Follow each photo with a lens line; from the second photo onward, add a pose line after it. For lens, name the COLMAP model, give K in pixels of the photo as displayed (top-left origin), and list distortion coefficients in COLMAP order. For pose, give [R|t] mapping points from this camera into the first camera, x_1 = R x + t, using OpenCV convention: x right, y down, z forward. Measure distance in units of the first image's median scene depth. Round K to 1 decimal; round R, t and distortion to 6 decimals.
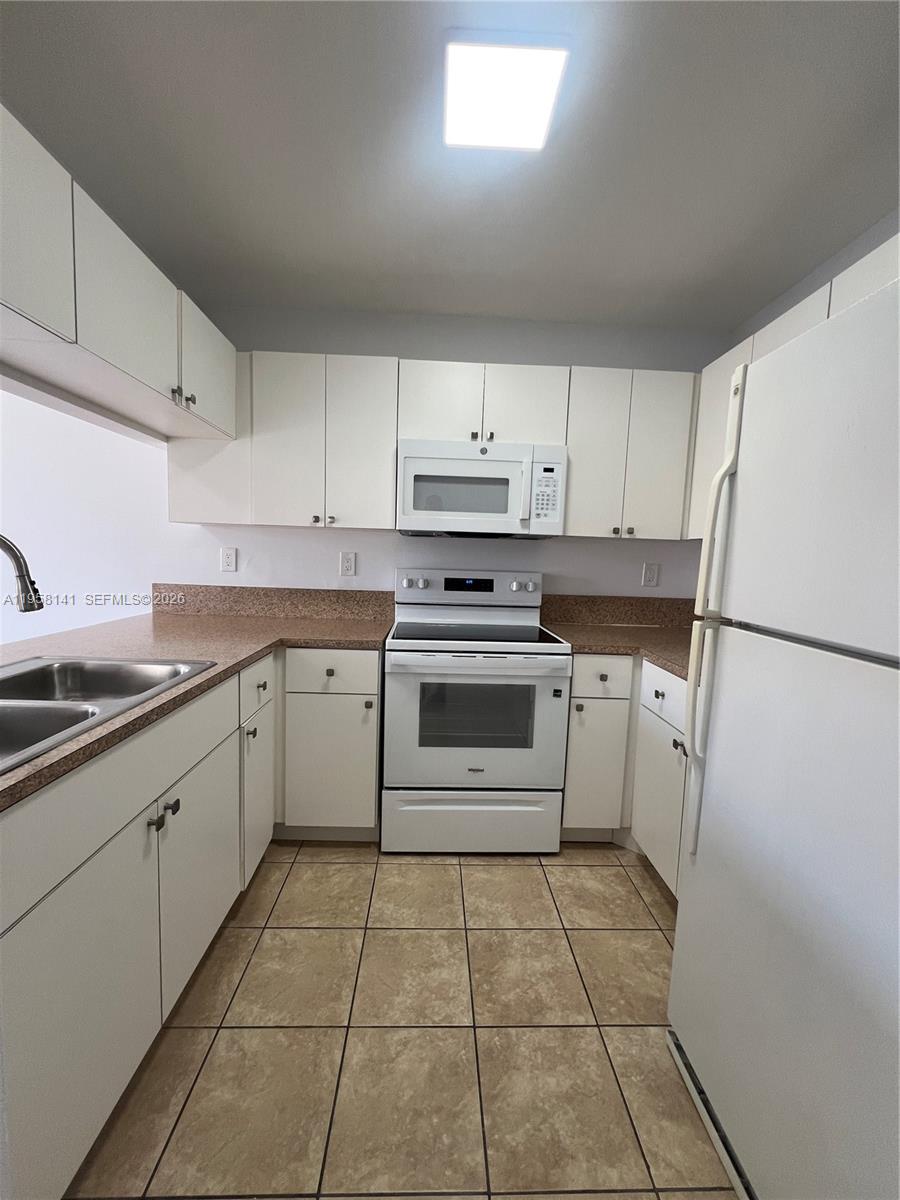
lens RADIAL K [[479.1, 0, 450.2], [0, 479.1, 599.7], [0, 0, 1]] dist [-0.003583, 0.001214]
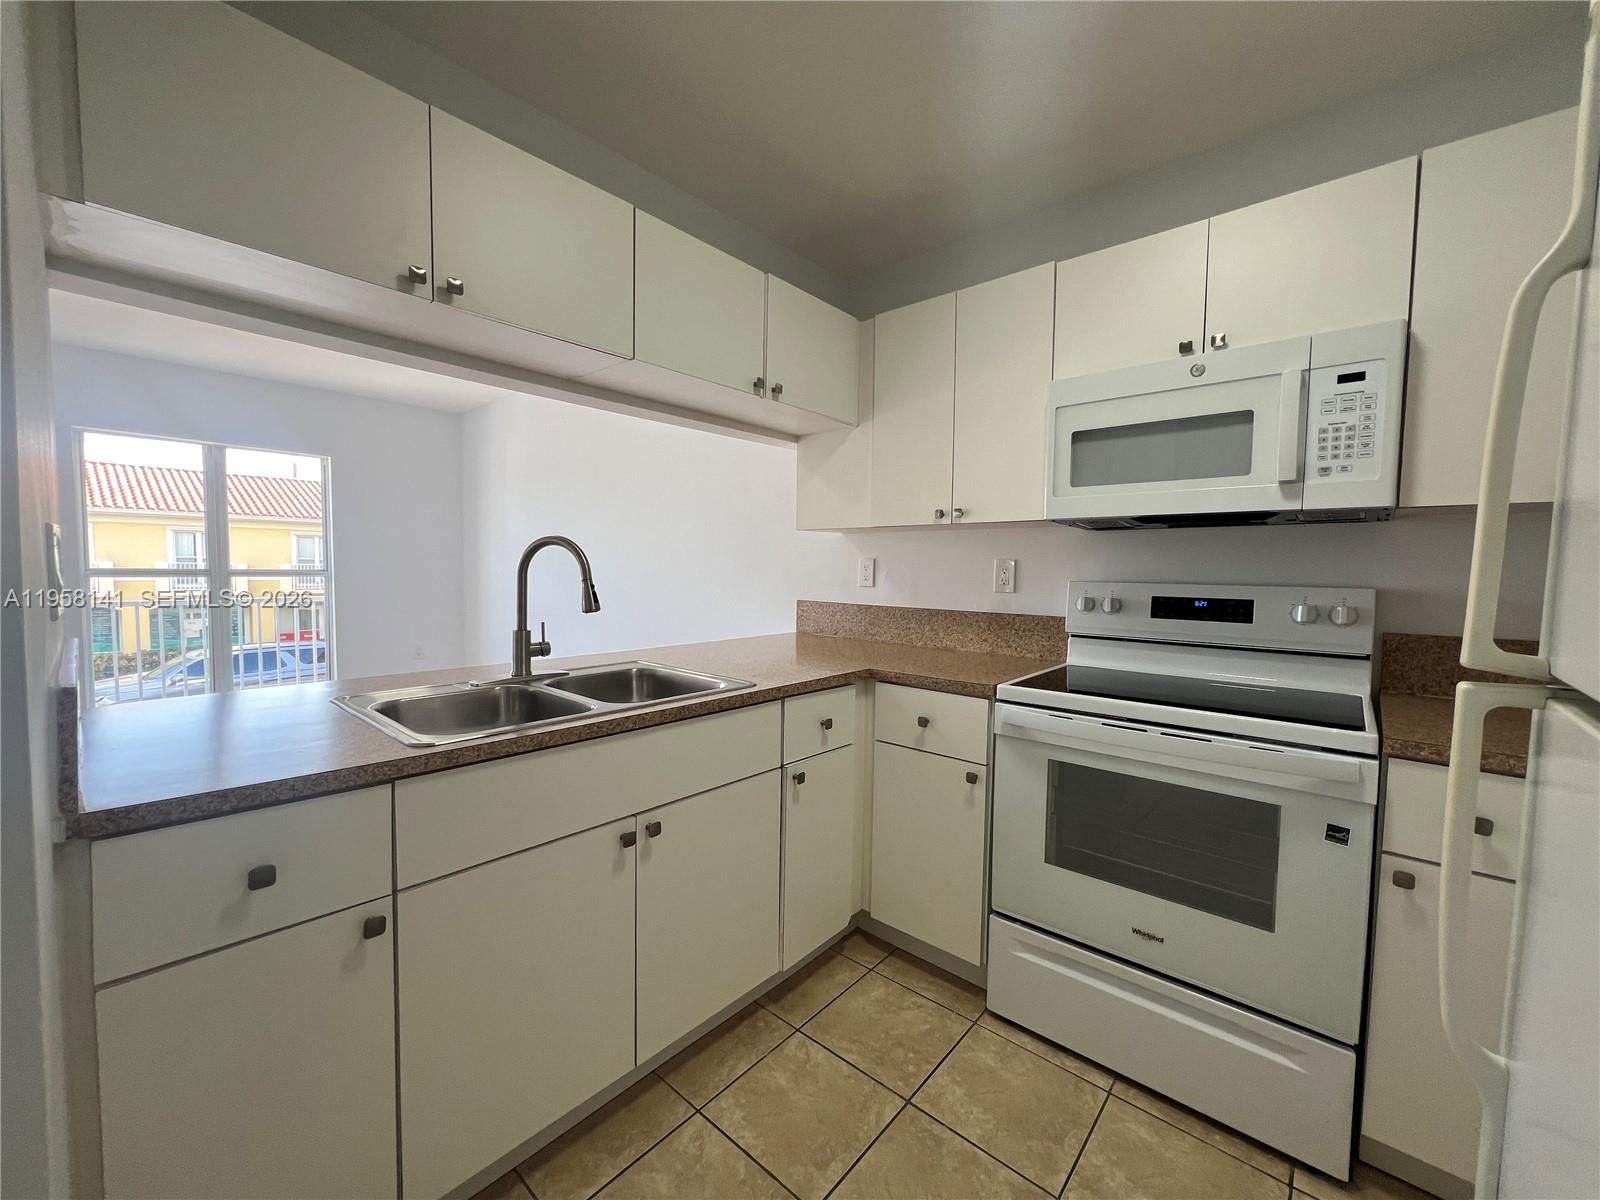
lens RADIAL K [[641.4, 0, 797.5], [0, 641.4, 601.6], [0, 0, 1]] dist [-0.002508, 0.000871]
pose [[0.726588, 0.013921, -0.686933, 0.262507], [-0.052397, 0.998006, -0.035196, 0.014474], [0.685073, 0.061566, 0.725868, 0.150873]]
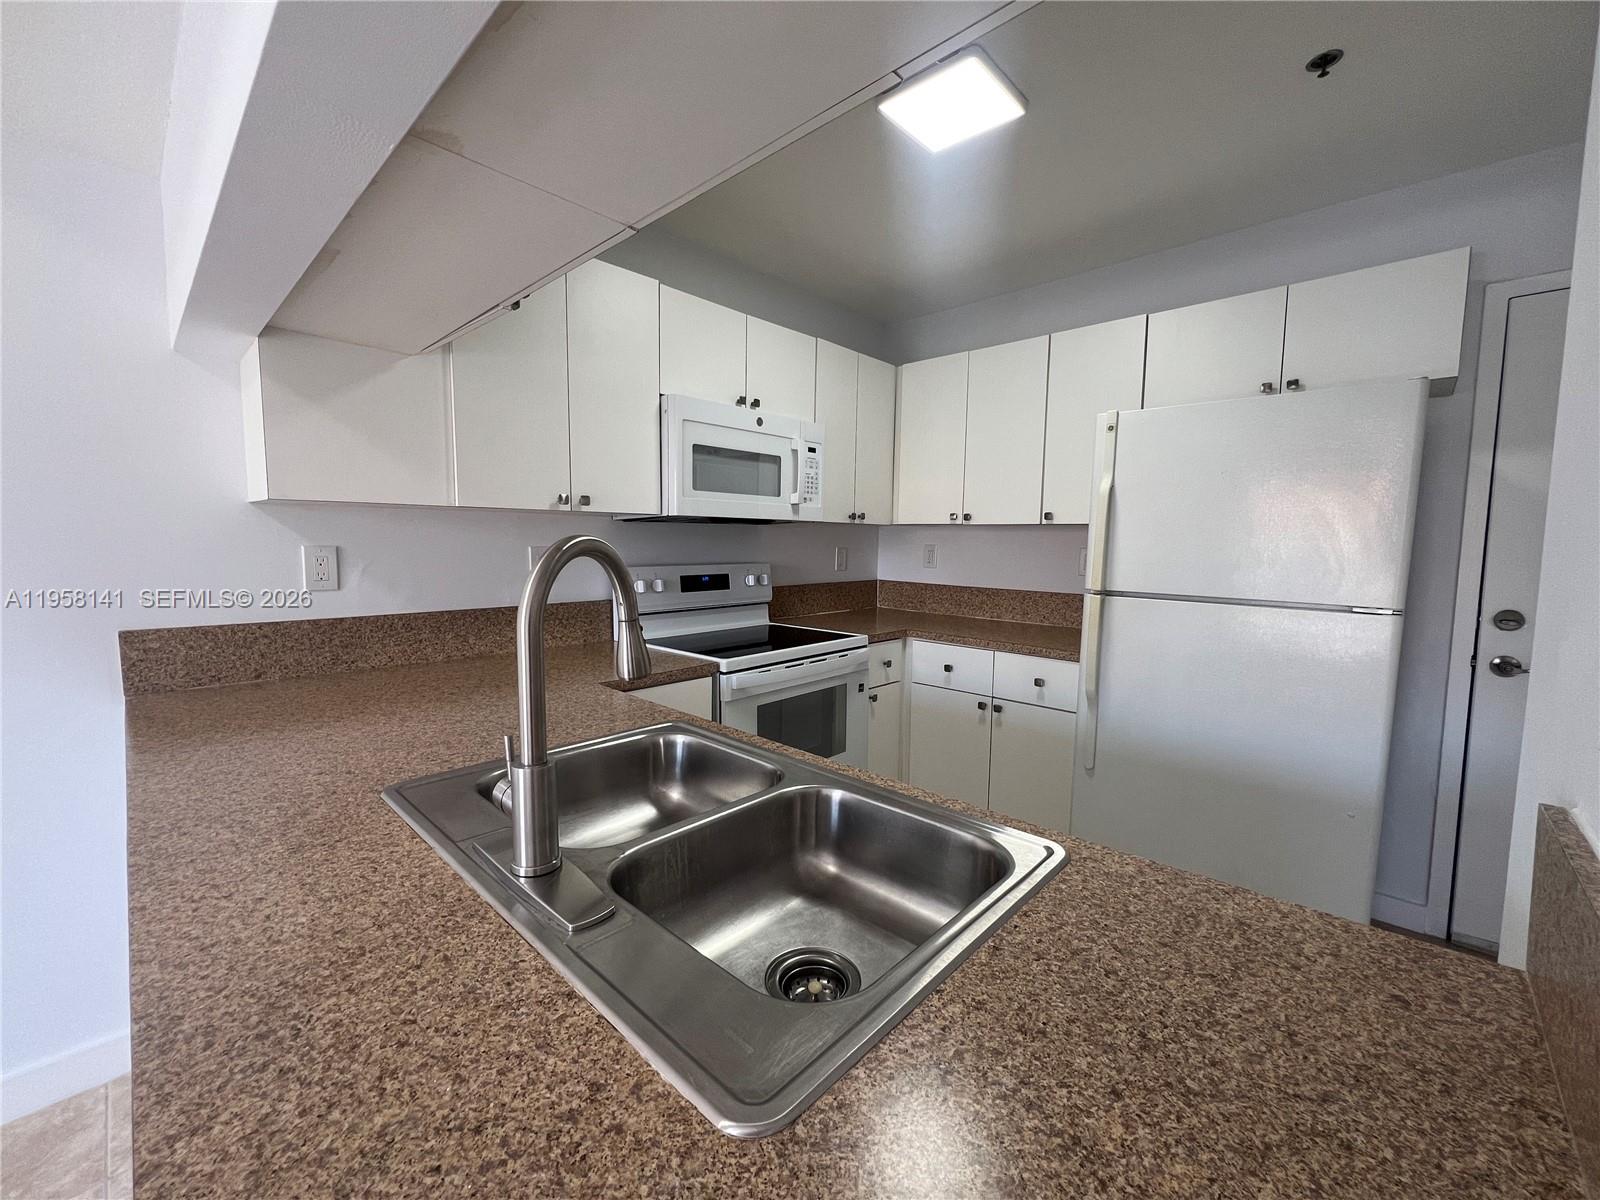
lens RADIAL K [[641.4, 0, 798.2], [0, 641.4, 604.0], [0, 0, 1]] dist [-0.002508, 0.000871]
pose [[0.707957, -0.097339, 0.699516, -0.736822], [0.079539, 0.995144, 0.057978, -0.055799], [-0.701762, 0.014593, 0.712262, 0.165435]]
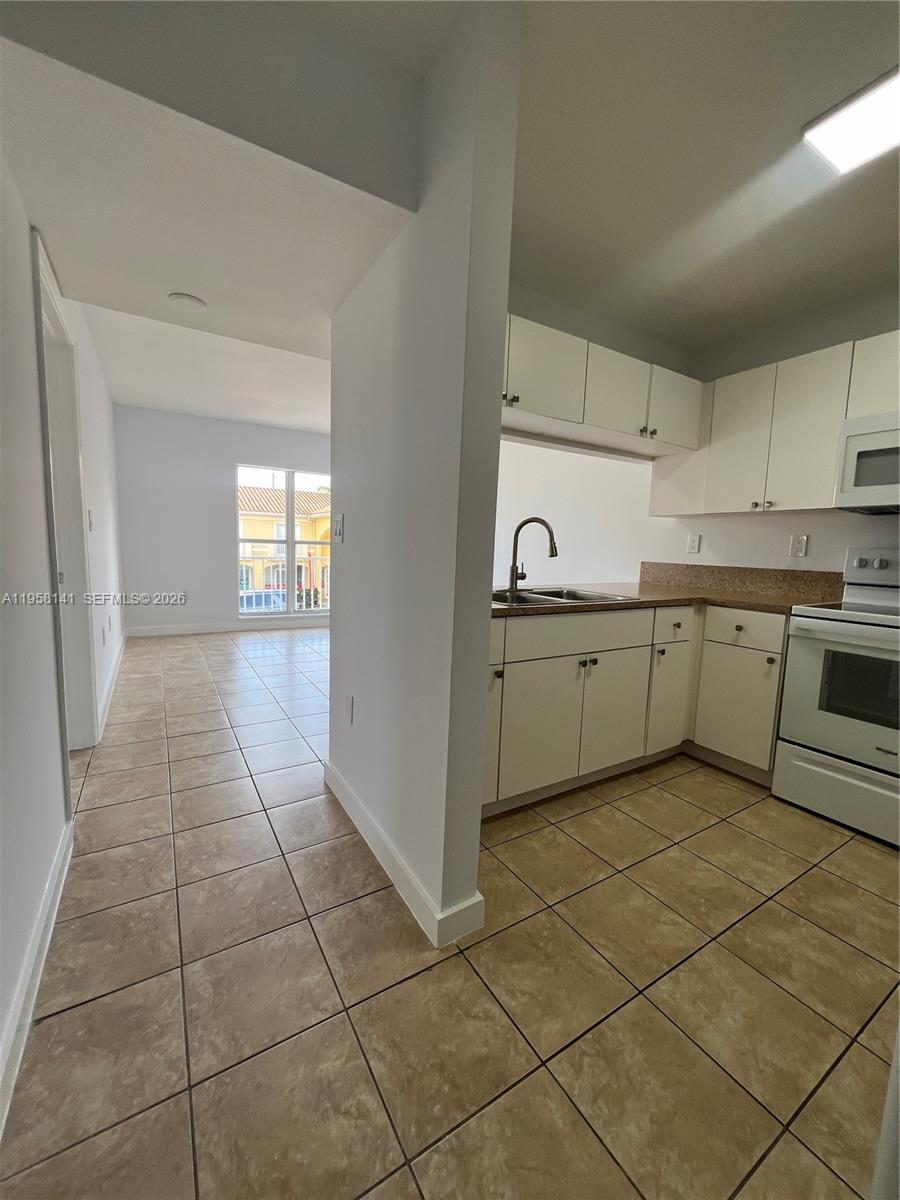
lens RADIAL K [[479.1, 0, 448.5], [0, 479.1, 599.4], [0, 0, 1]] dist [-0.003583, 0.001214]
pose [[0.494723, 0.078241, -0.865521, 0.419599], [-0.093938, 0.994918, 0.036244, 0.100261], [0.863959, 0.063375, 0.499559, -0.250953]]
